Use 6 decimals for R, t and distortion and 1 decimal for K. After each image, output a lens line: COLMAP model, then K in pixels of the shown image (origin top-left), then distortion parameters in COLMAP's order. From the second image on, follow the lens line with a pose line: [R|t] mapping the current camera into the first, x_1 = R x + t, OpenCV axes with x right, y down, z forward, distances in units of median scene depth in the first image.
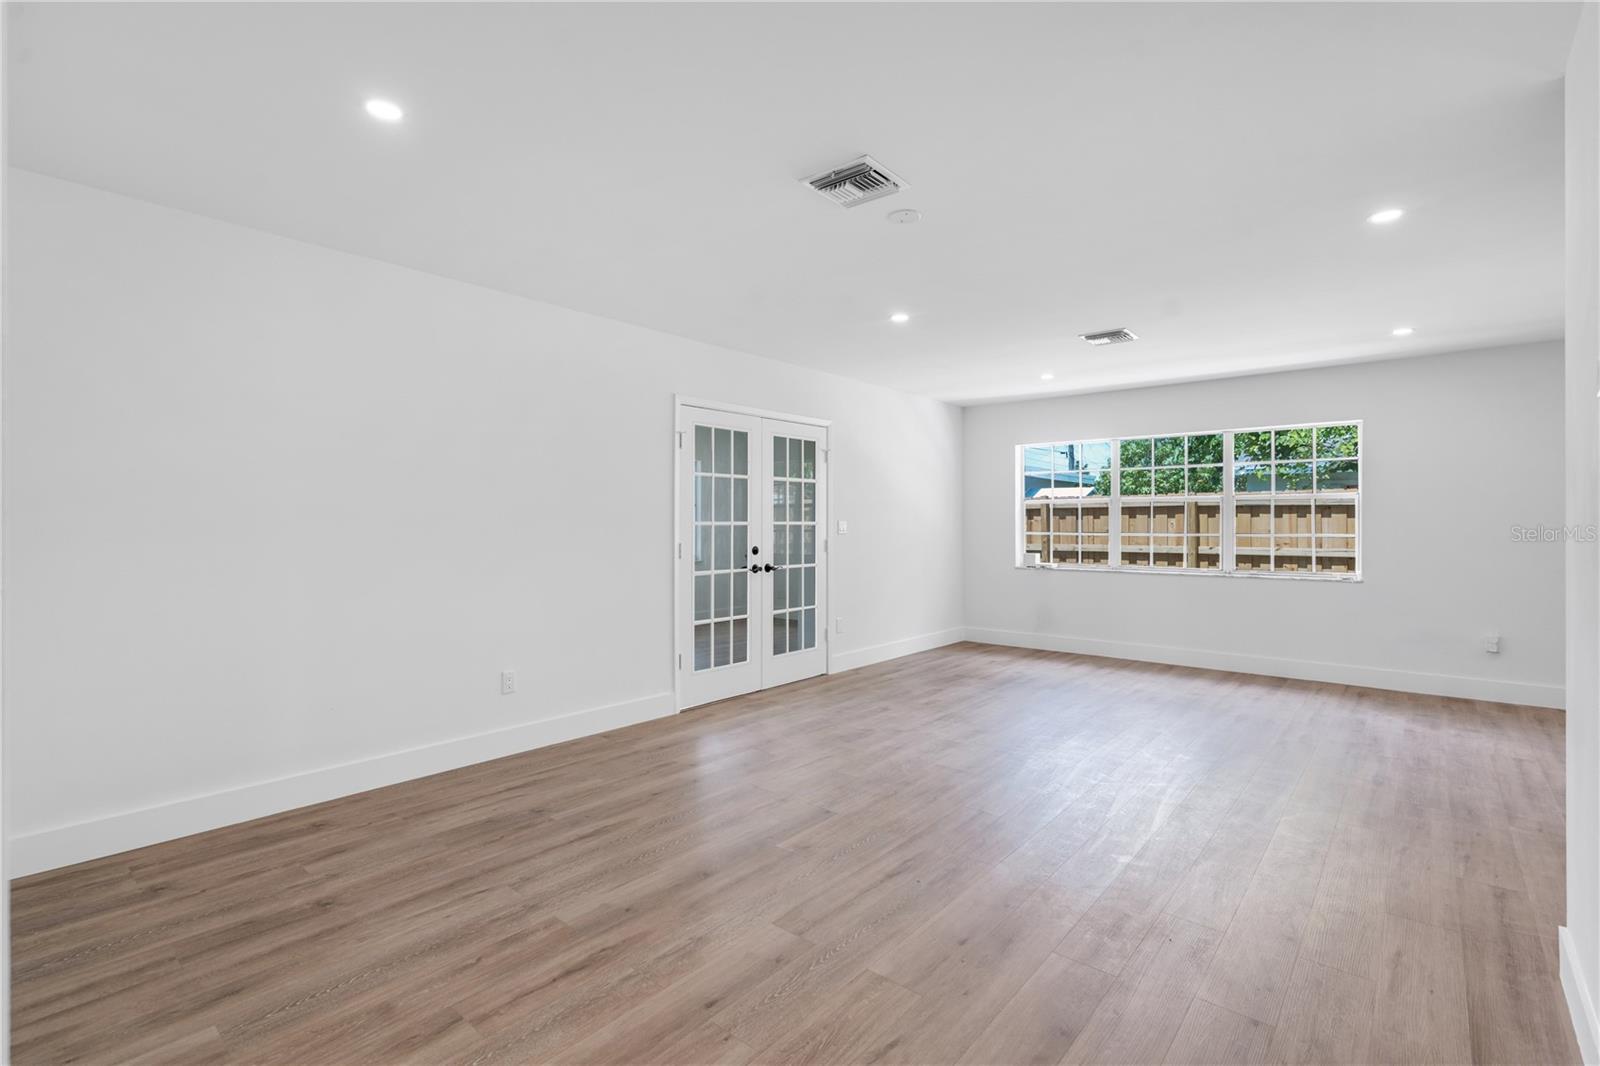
lens RADIAL K [[718.3, 0, 806.3], [0, 718.3, 525.5], [0, 0, 1]] dist [-0.010378, -0.000021]
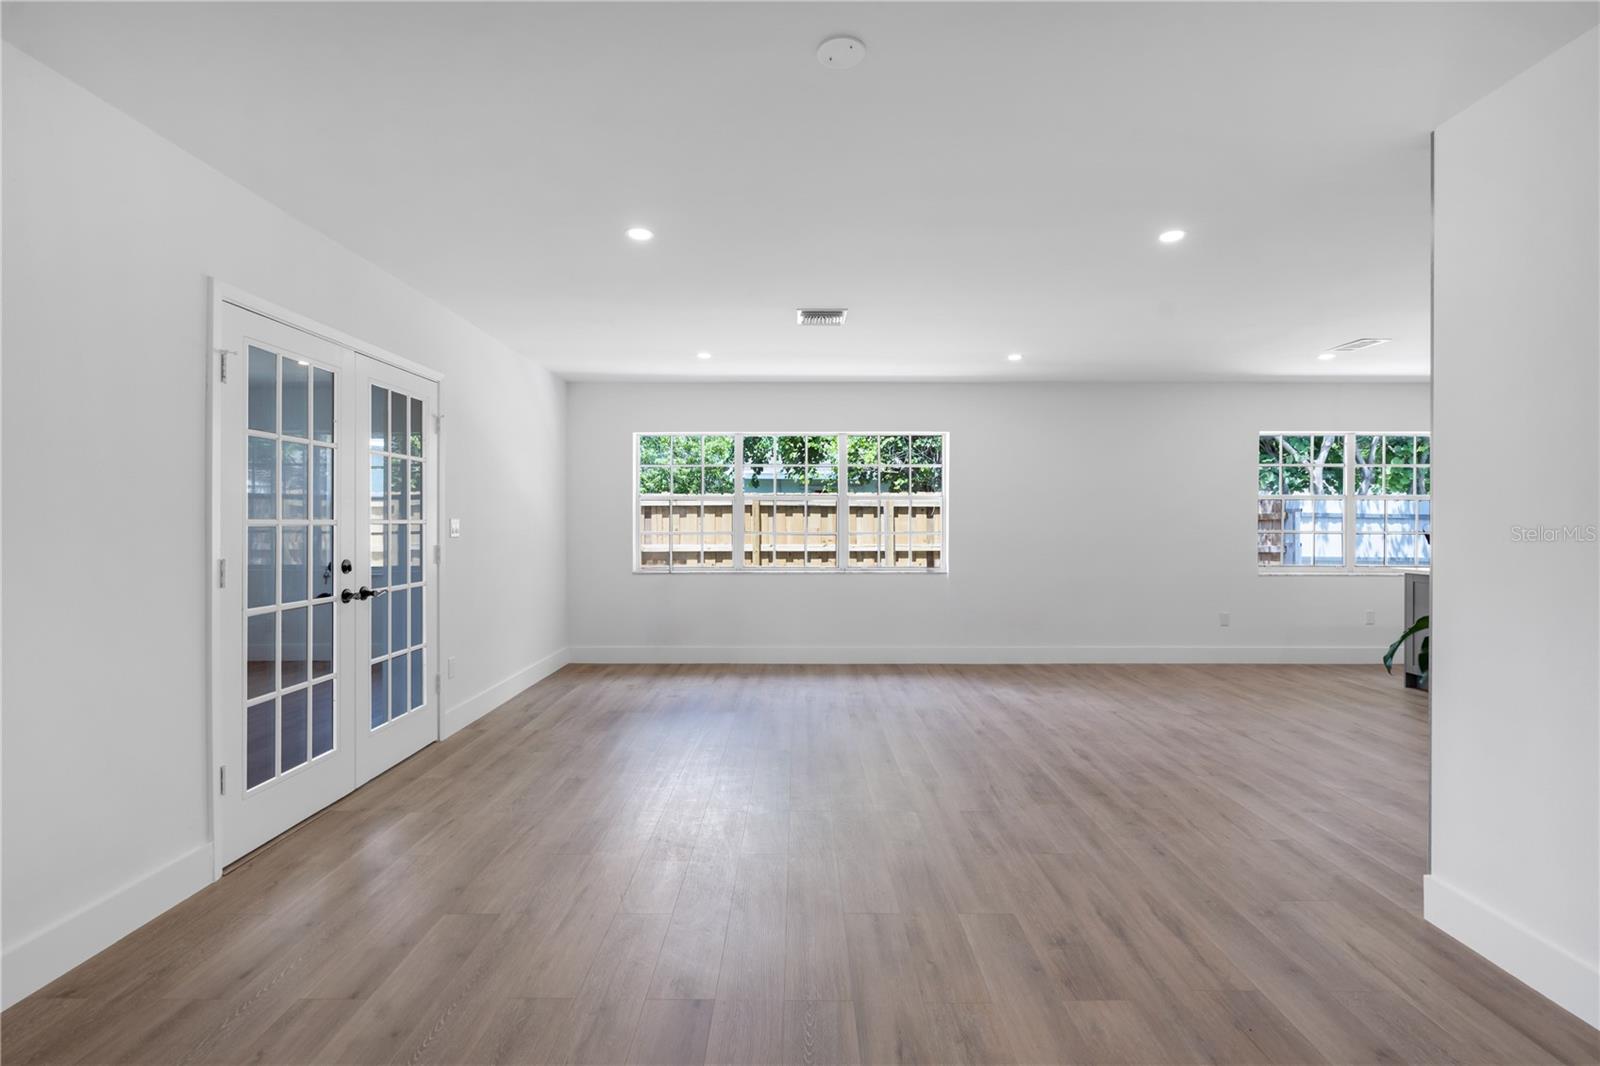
lens RADIAL K [[728.7, 0, 801.3], [0, 728.7, 524.3], [0, 0, 1]] dist [-0.024644, 0.010907]
pose [[0.768896, -0.001507, 0.639372, -0.160208], [0.001271, 0.999999, 0.000829, -0.001086], [-0.639372, 0.000175, 0.768897, 0.265090]]
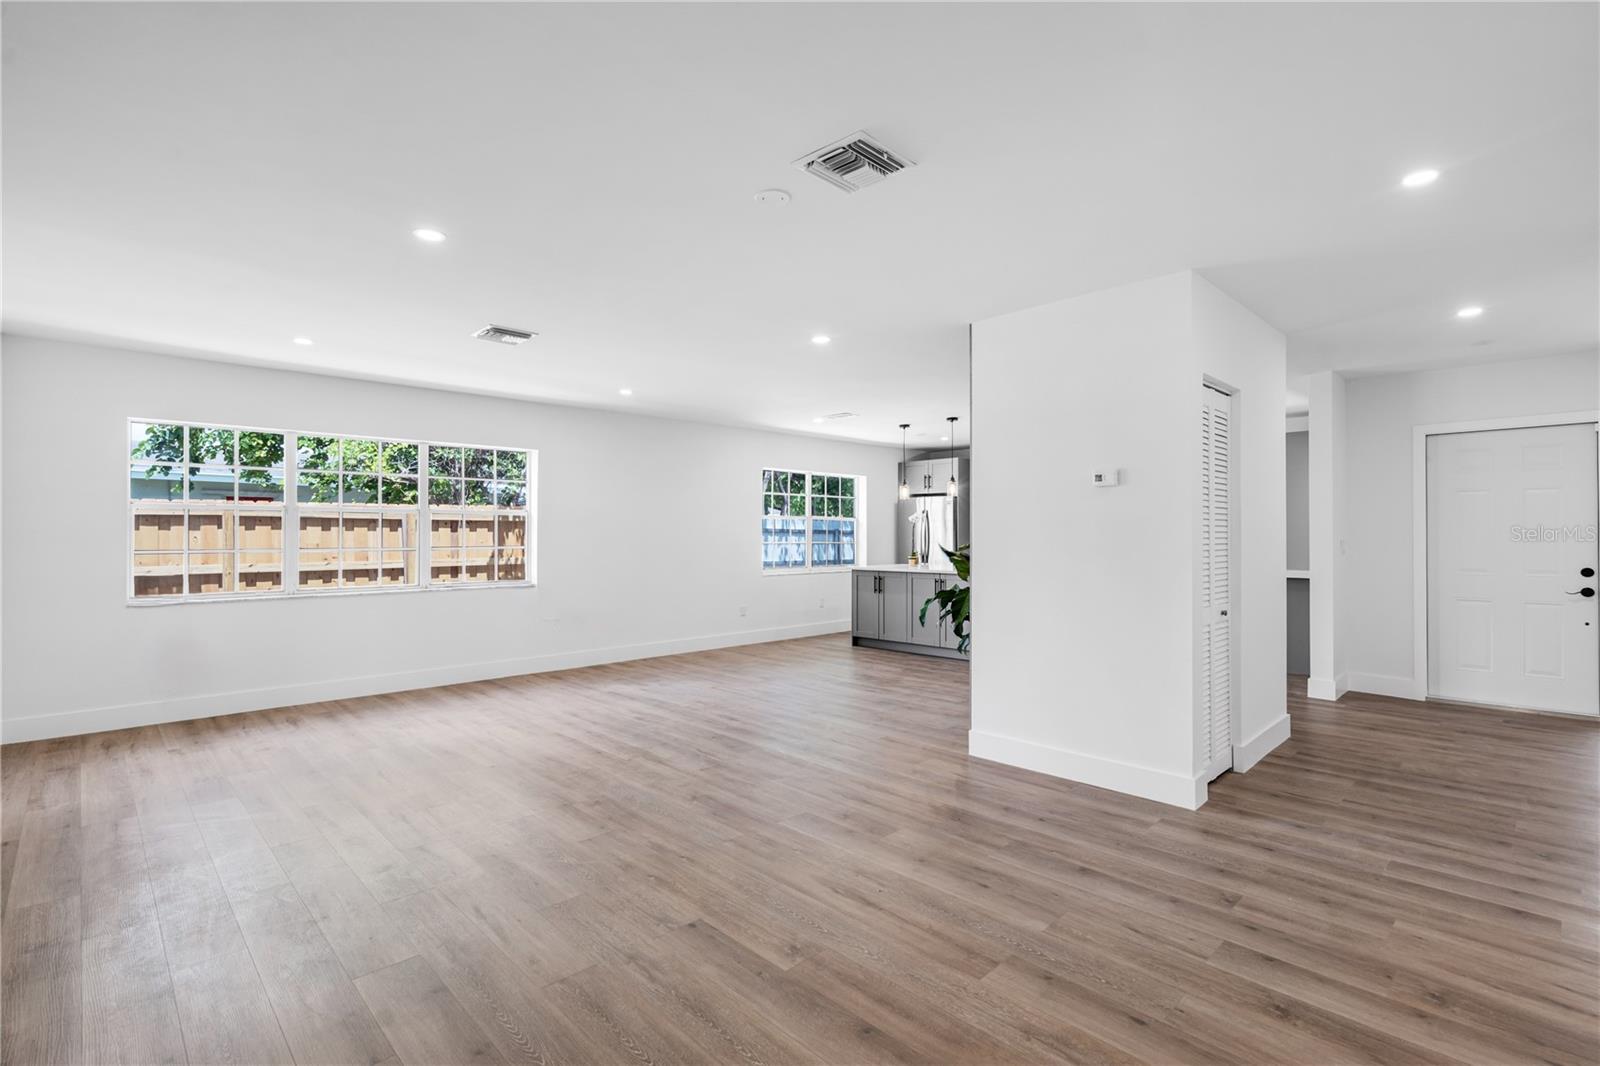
lens RADIAL K [[731.4, 0, 790.8], [0, 731.4, 529.5], [0, 0, 1]] dist [-0.003666, 0.000273]
pose [[0.111558, 0.008558, 0.993721, -0.395643], [0.004038, 0.999951, -0.009065, -0.002077], [-0.993750, 0.005024, 0.111518, 0.449215]]
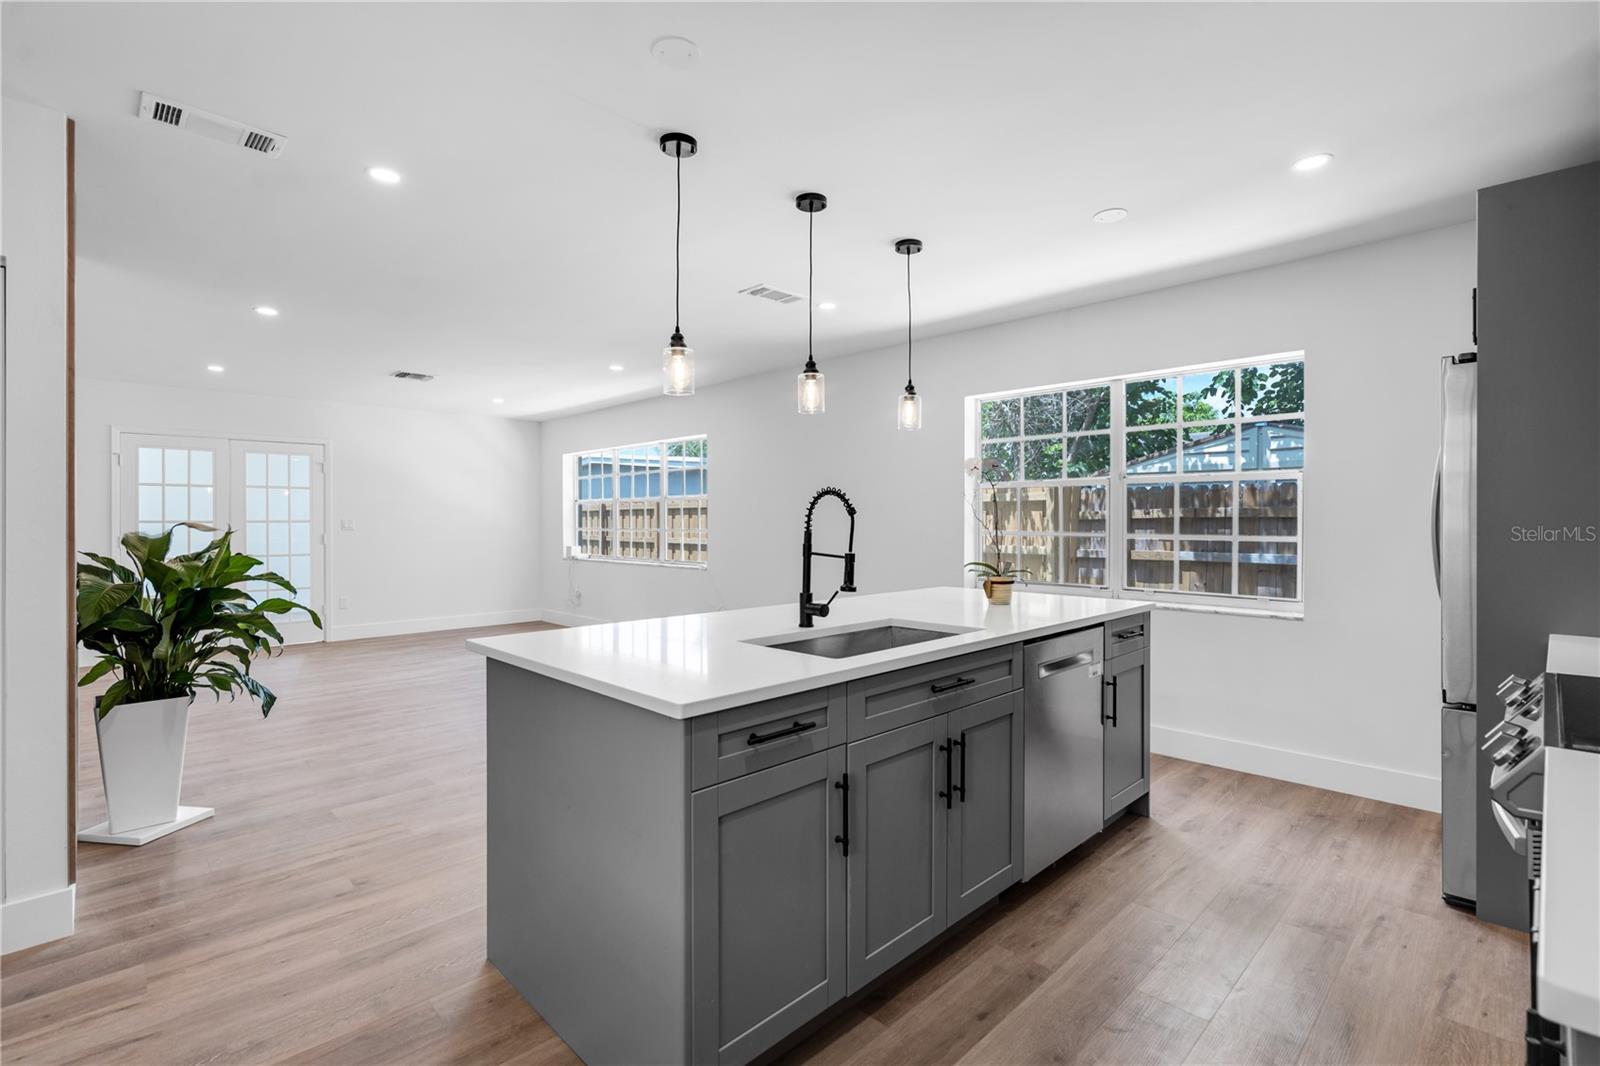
lens RADIAL K [[718.3, 0, 806.3], [0, 718.3, 525.5], [0, 0, 1]] dist [-0.010378, -0.000021]
pose [[0.996114, -0.000668, -0.088066, 1.014130], [0.001170, 0.999983, 0.005643, -0.001904], [0.088061, -0.005725, 0.996099, -0.173615]]
